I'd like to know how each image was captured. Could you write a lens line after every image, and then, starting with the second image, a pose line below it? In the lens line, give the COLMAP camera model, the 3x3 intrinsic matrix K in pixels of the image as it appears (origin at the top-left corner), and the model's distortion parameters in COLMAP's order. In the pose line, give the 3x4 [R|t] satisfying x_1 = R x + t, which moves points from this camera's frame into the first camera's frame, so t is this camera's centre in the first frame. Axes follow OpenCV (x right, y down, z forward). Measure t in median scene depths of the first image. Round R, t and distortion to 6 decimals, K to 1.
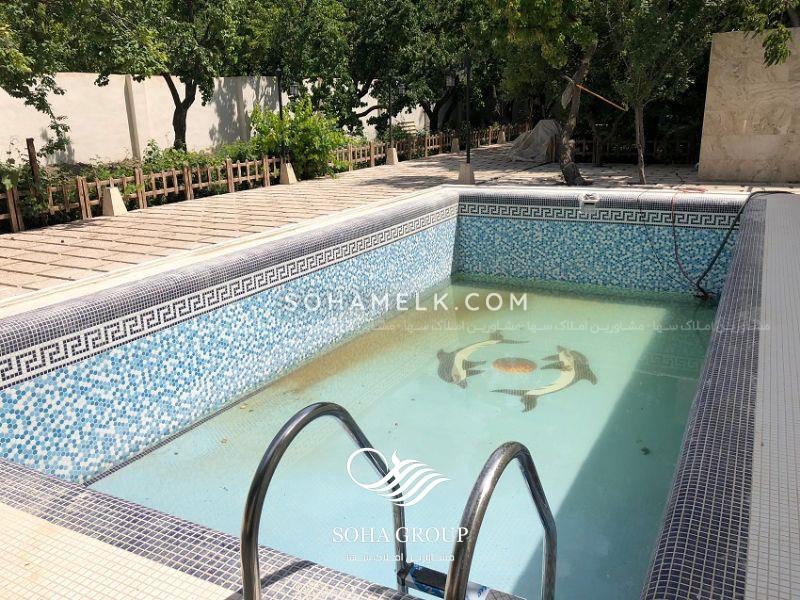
lens RADIAL K [[656.9, 0, 400.0], [0, 656.9, 300.0], [0, 0, 1]] dist [0.006113, -0.001274]
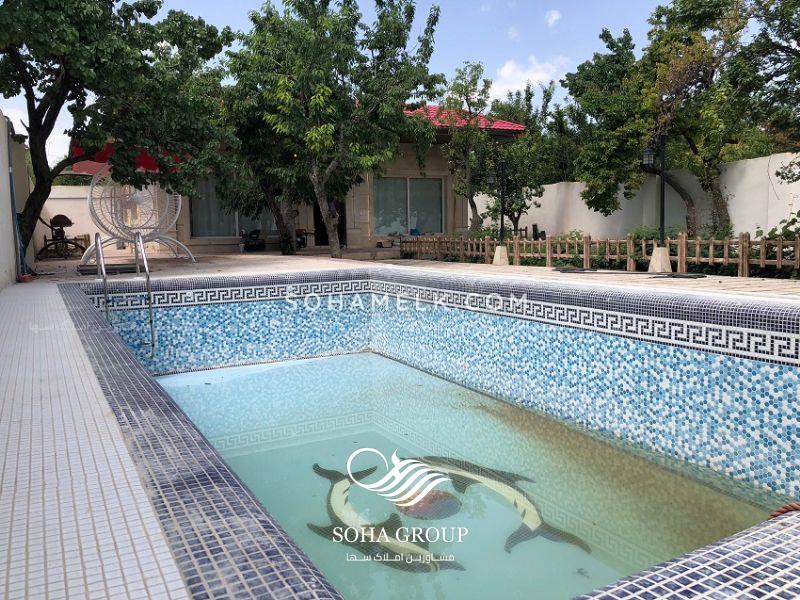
lens RADIAL K [[656.9, 0, 400.0], [0, 656.9, 300.0], [0, 0, 1]] dist [0.006113, -0.001274]
pose [[-0.586387, 0.113814, -0.801995, 0.683495], [-0.188338, 0.943790, 0.271642, -0.265809], [0.787832, 0.310333, -0.531991, 1.231171]]
